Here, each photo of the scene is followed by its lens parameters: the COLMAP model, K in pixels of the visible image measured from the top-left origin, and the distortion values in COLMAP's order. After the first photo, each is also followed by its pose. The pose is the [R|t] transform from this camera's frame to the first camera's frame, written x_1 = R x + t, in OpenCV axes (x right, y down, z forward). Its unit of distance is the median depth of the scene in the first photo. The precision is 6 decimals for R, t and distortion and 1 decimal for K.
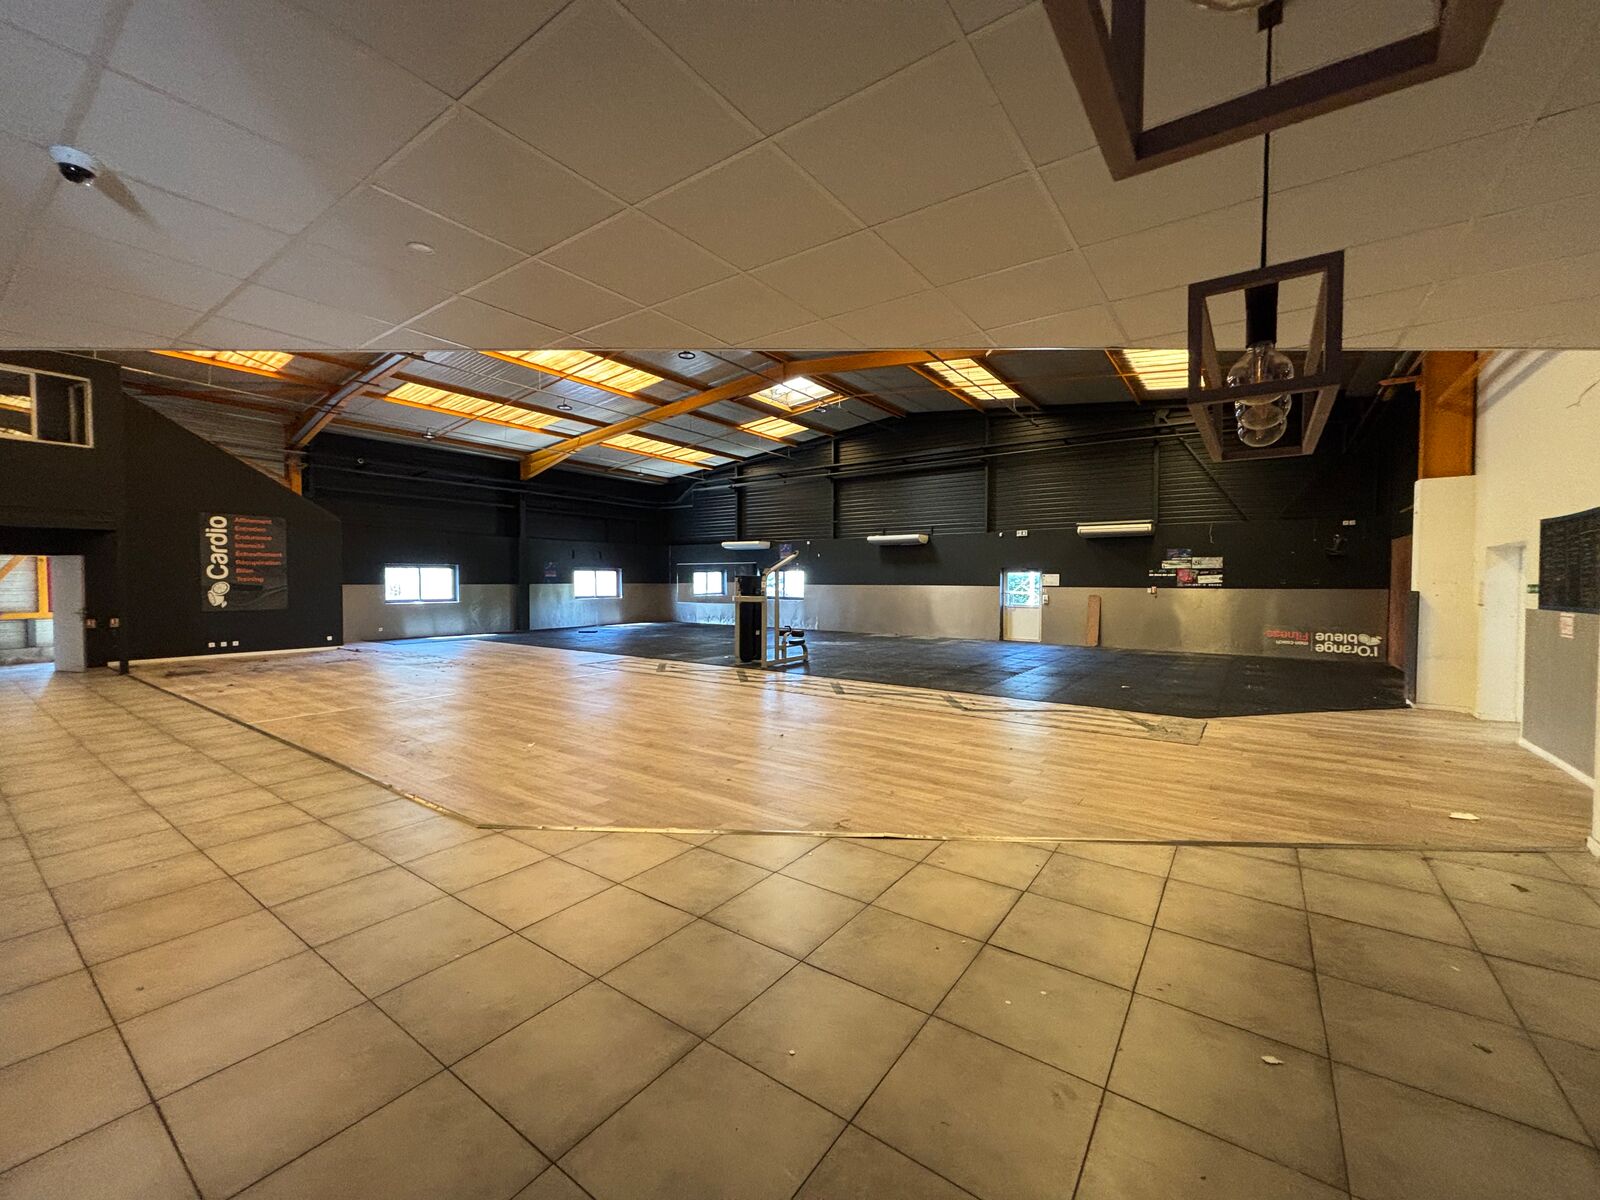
lens RADIAL K [[642.0, 0, 803.4], [0, 642.0, 603.9], [0, 0, 1]] dist [0.002025, -0.000176]
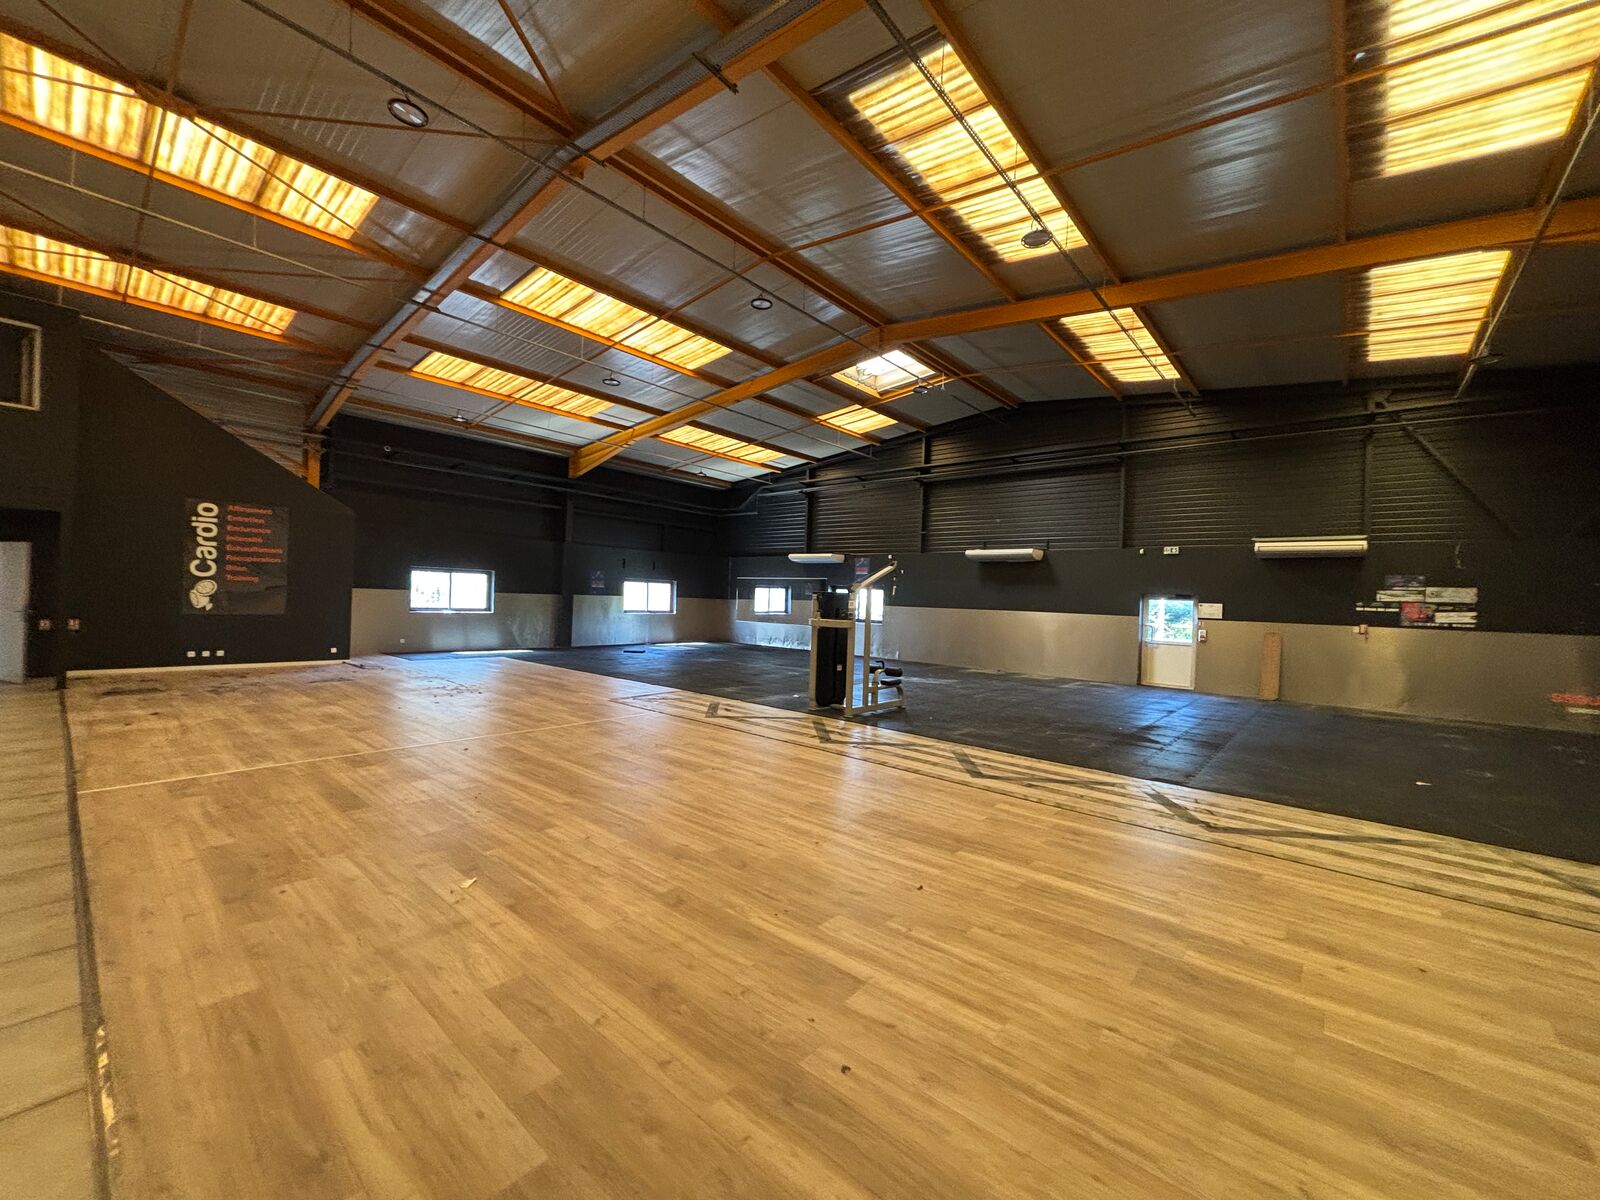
lens RADIAL K [[642.0, 0, 799.9], [0, 642.0, 594.0], [0, 0, 1]] dist [0.002025, -0.000176]
pose [[0.994976, 0.032010, -0.094862, -0.039992], [-0.036275, 0.998391, -0.043581, -0.006179], [0.093315, 0.046804, 0.994536, 0.195544]]
